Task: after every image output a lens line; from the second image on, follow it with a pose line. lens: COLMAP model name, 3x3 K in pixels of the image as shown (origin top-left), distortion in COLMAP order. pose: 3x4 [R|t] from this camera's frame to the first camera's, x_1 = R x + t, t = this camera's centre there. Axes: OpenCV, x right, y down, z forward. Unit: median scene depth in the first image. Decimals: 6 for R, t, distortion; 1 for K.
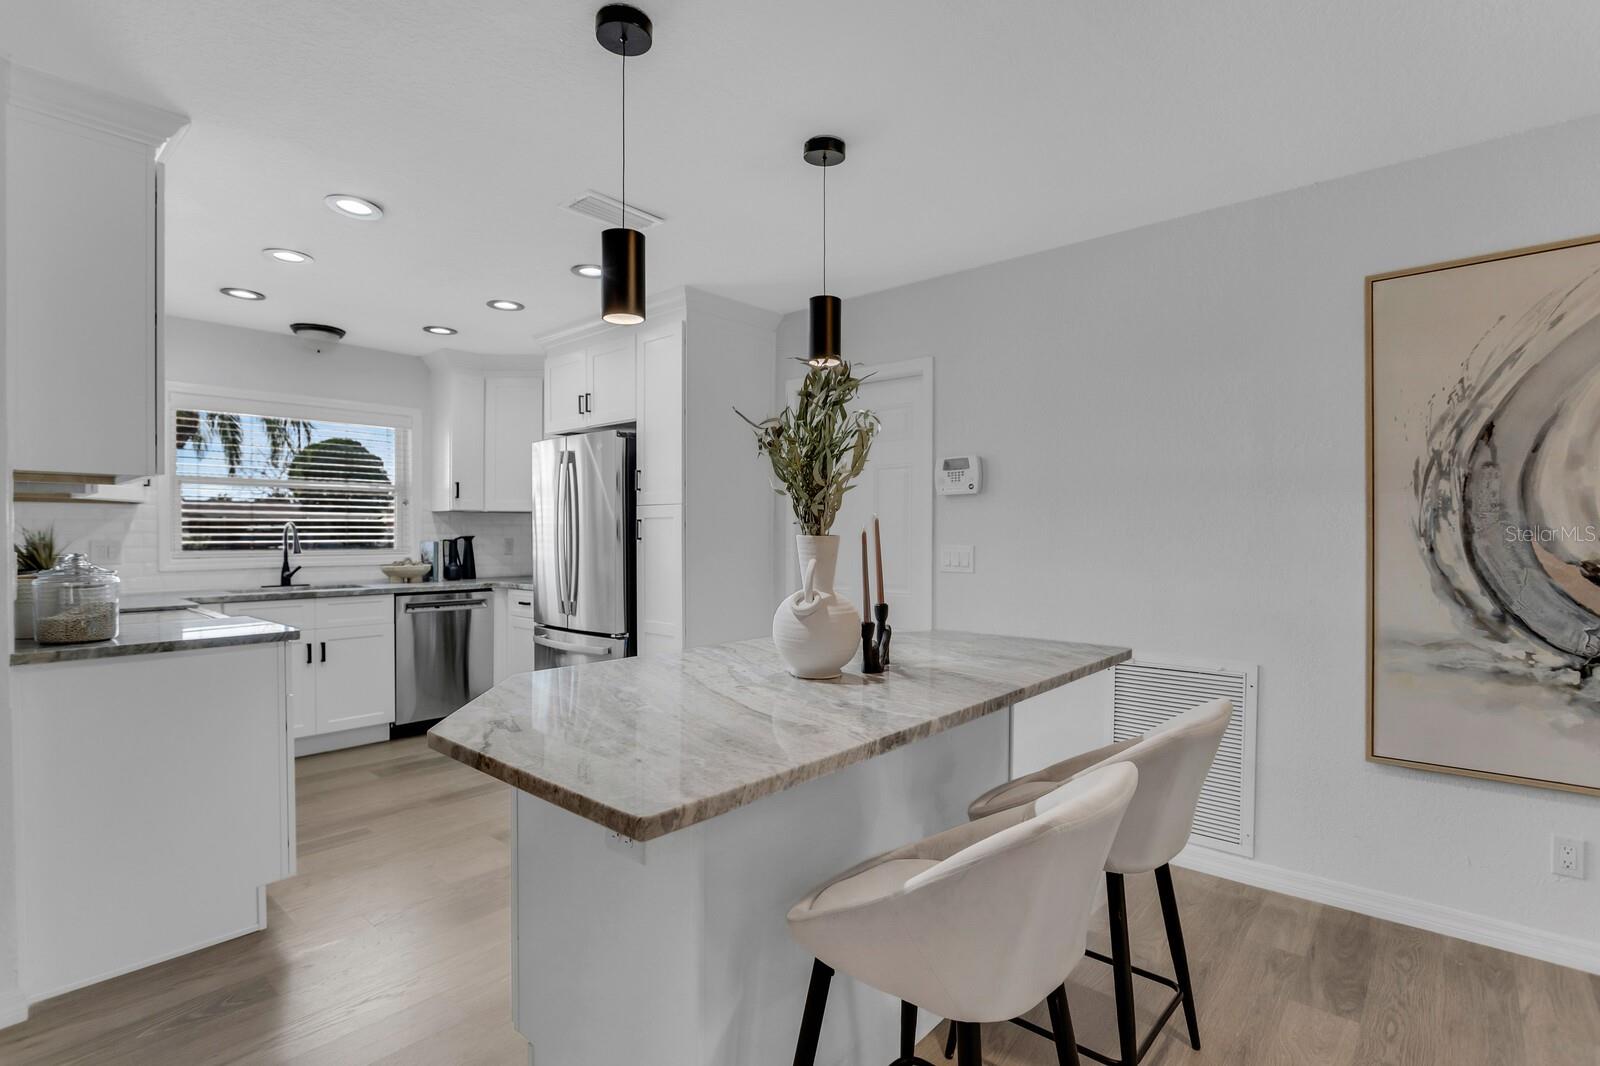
lens RADIAL K [[773.2, 0, 800.0], [0, 773.2, 541.7], [0, 0, 1]] dist [-0.001708, -0.000122]
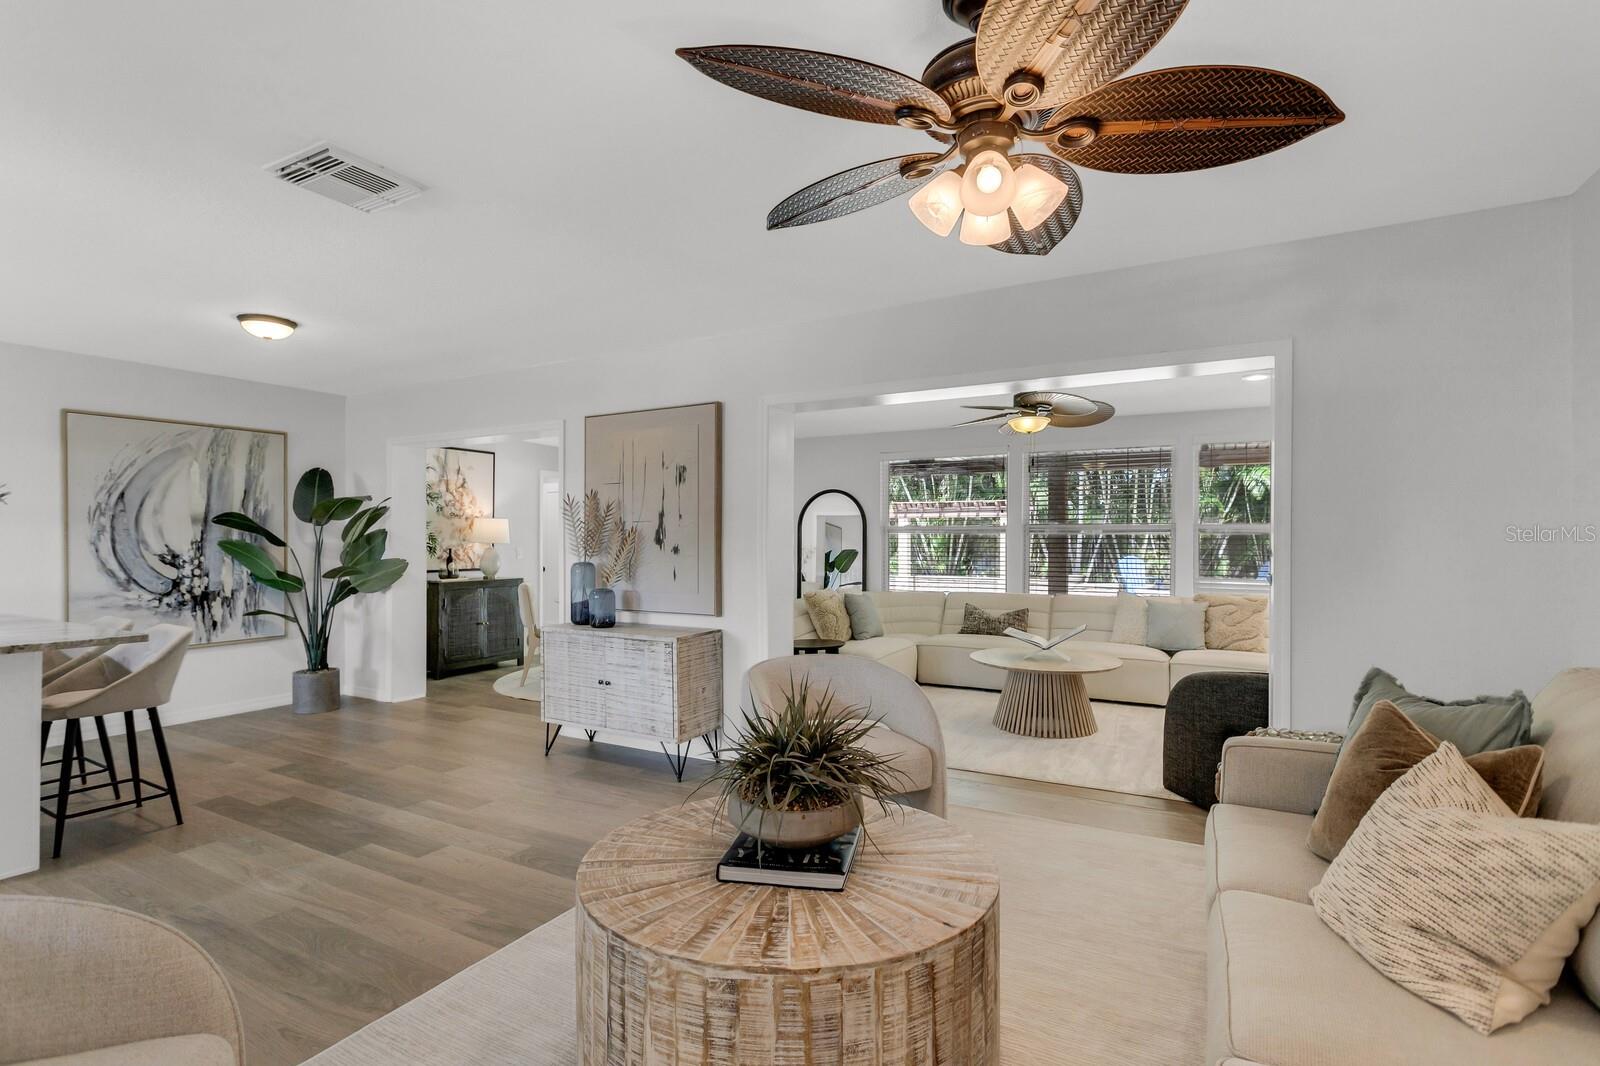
lens RADIAL K [[765.0, 0, 787.4], [0, 765.0, 534.0], [0, 0, 1]] dist [-0.011372, 0.000603]
pose [[-0.196379, 0.003657, 0.980521, -1.538104], [0.008376, 0.999963, -0.002053, -0.014335], [-0.980492, 0.007809, -0.196402, -0.409151]]
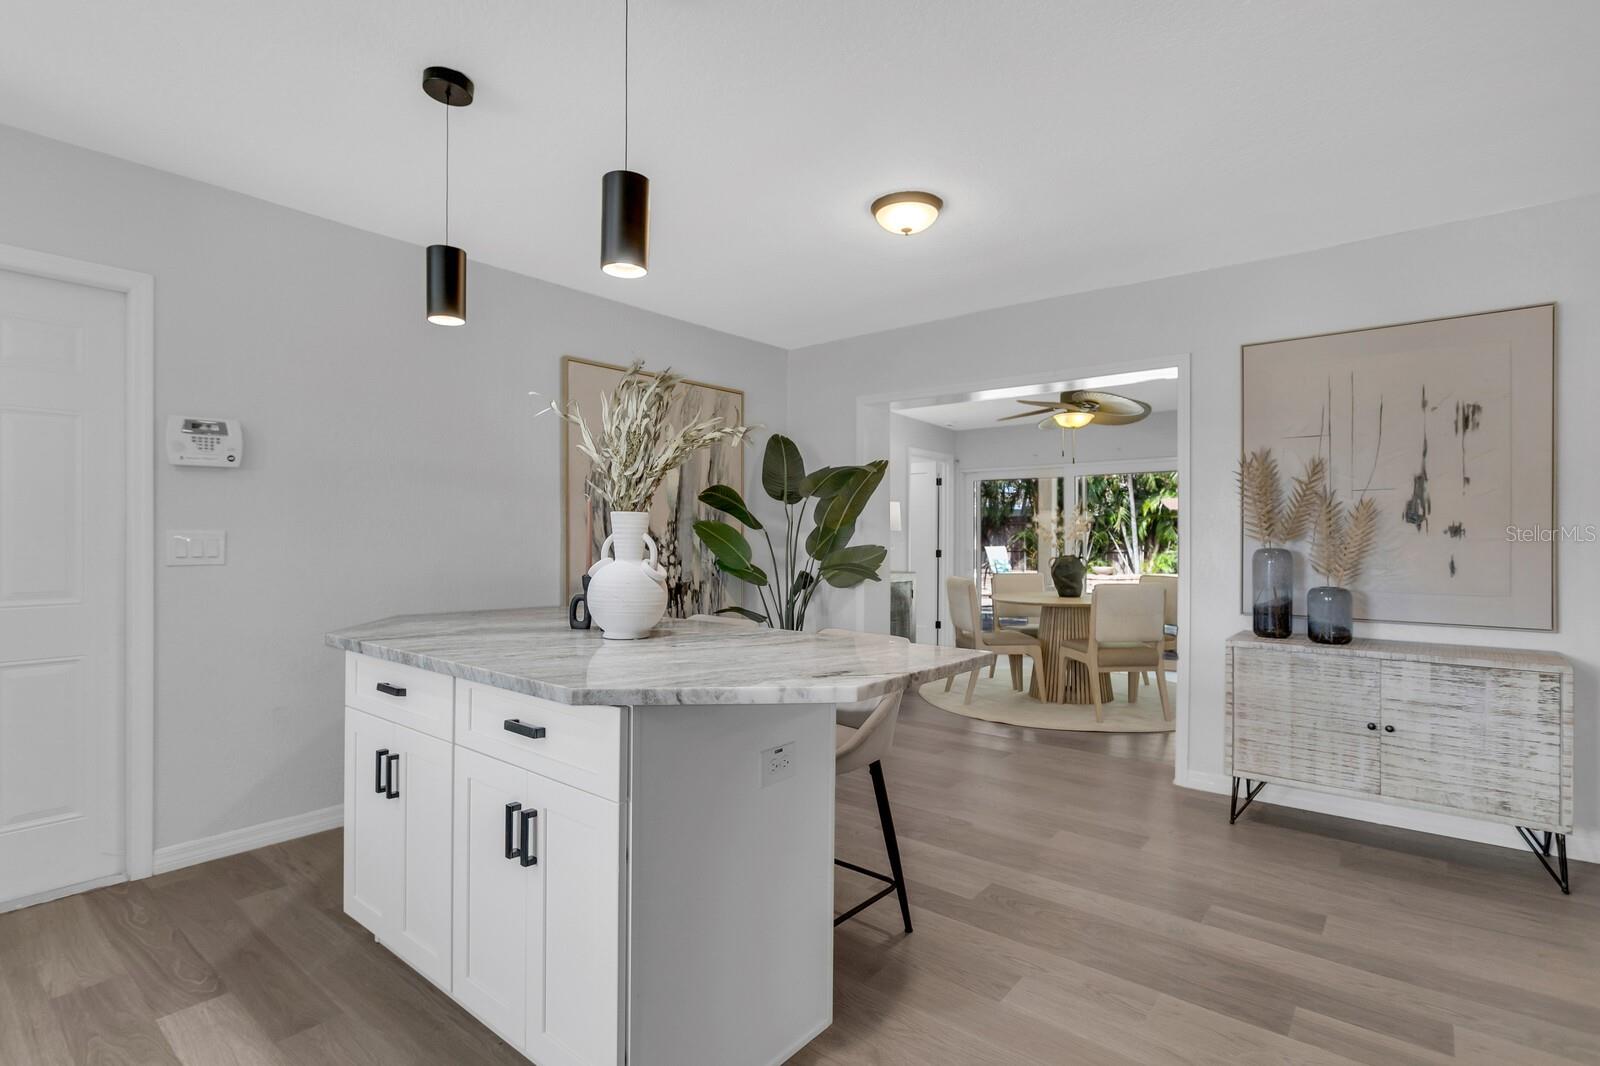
lens RADIAL K [[765.0, 0, 787.4], [0, 765.0, 534.0], [0, 0, 1]] dist [-0.011372, 0.000603]
pose [[-0.024624, -0.001047, 0.999696, -0.855914], [0.005795, 0.999983, 0.001190, 0.016771], [-0.999680, 0.005823, -0.024618, 0.627228]]
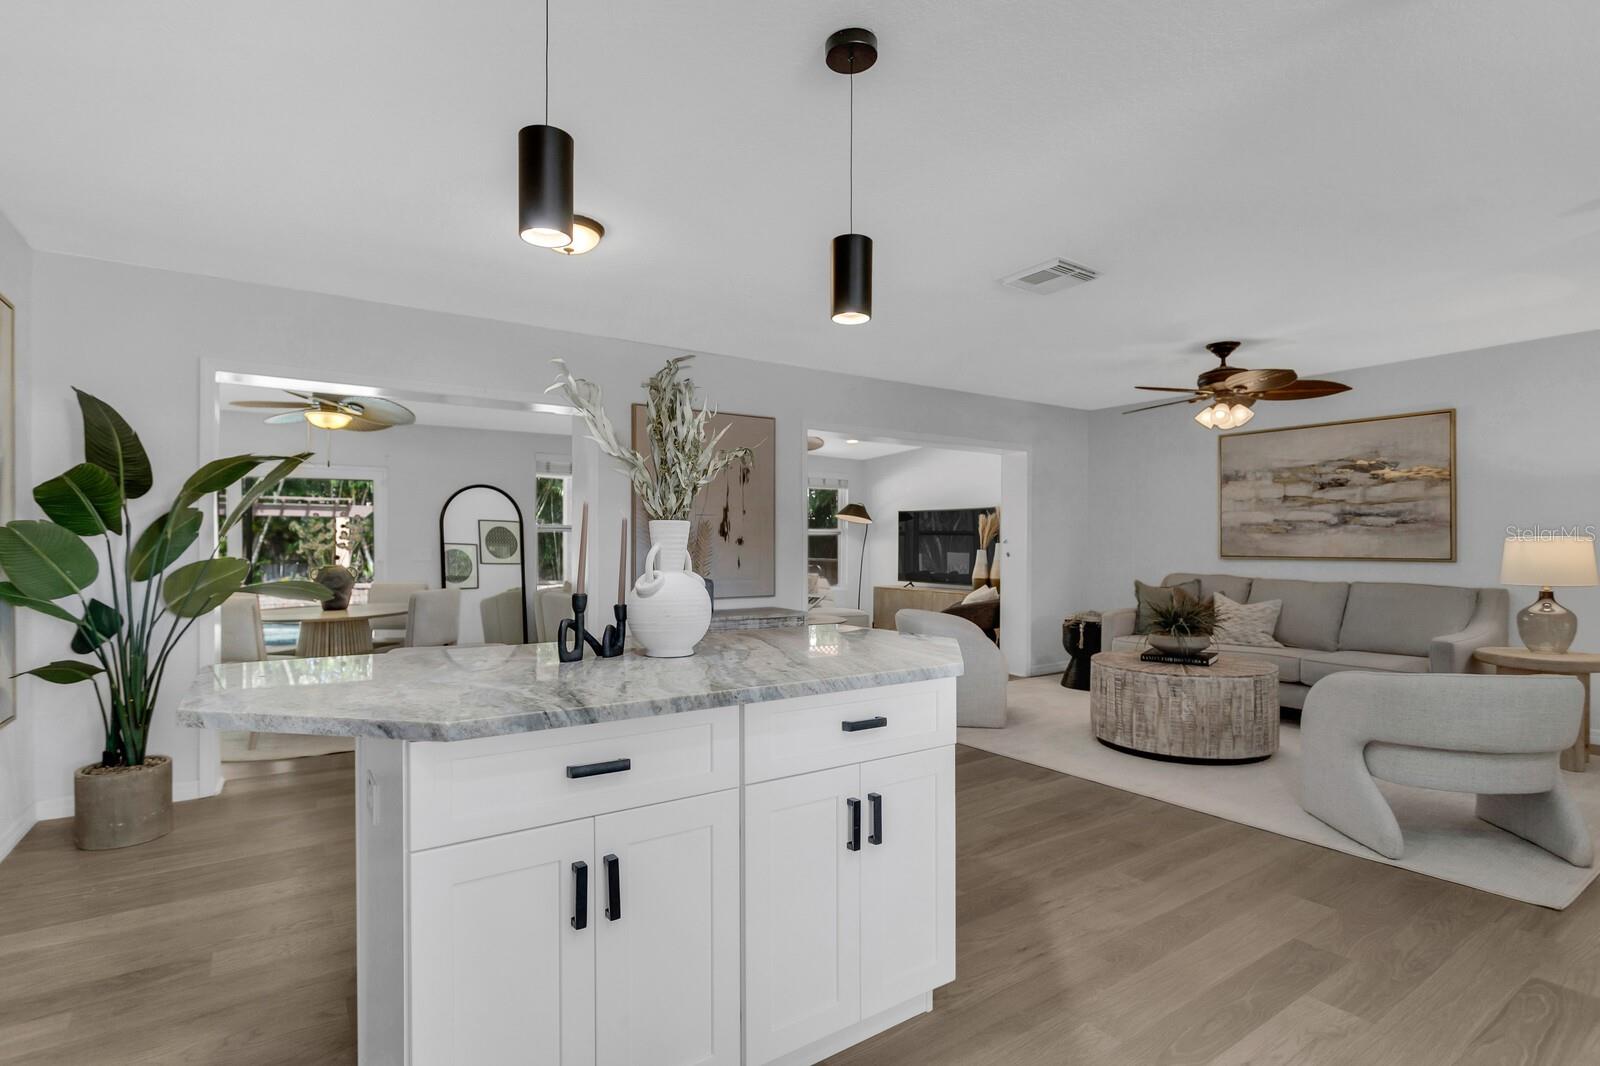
lens RADIAL K [[780.1, 0, 774.6], [0, 780.1, 539.6], [0, 0, 1]] dist [-0.006220, 0.000608]
pose [[-0.966131, 0.000378, 0.258052, -0.287242], [0.001001, 0.999997, 0.002280, 0.009500], [-0.258050, 0.002461, -0.966128, 1.583784]]
